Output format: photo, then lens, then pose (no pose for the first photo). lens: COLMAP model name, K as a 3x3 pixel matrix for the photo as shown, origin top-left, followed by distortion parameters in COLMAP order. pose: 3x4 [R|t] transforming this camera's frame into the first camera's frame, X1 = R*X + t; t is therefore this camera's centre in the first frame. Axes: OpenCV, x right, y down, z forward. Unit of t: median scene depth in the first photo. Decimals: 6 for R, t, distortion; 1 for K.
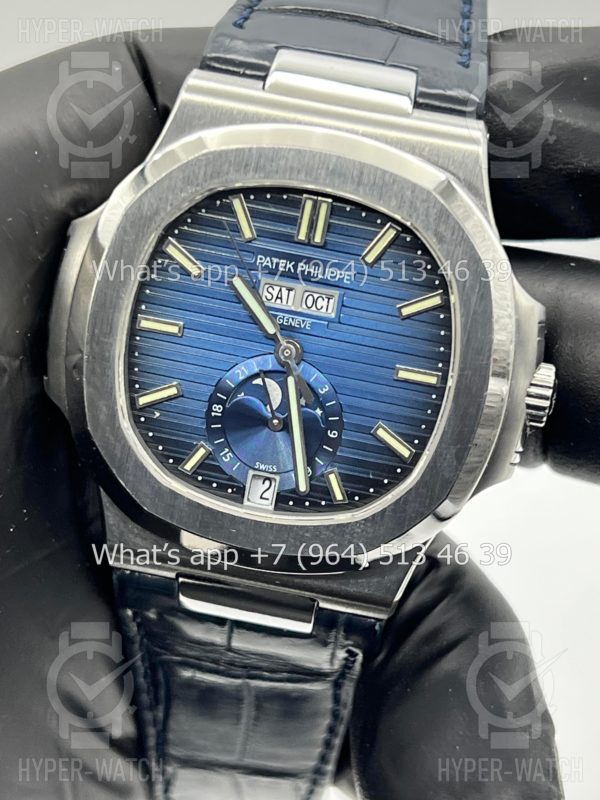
lens RADIAL K [[1773.3, 0, 295.3], [0, 1773.3, 401.7], [0, 0, 1]] dist [0.434665, 0.000000]
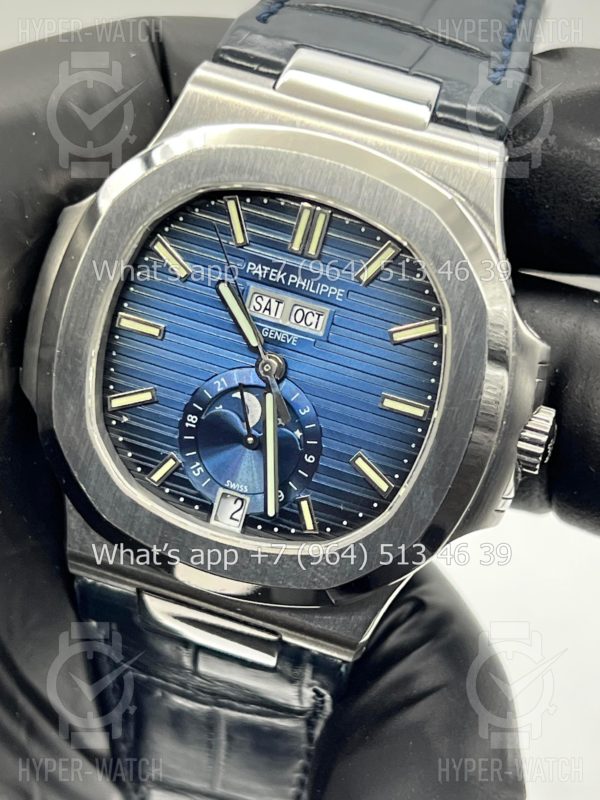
lens RADIAL K [[1773.3, 0, 305.2], [0, 1773.3, 397.3], [0, 0, 1]] dist [0.434665, 0.000000]
pose [[0.991030, 0.100689, -0.087866, 0.097707], [-0.101258, 0.994858, -0.002027, -0.011950], [0.087210, 0.010906, 0.996130, 0.063026]]
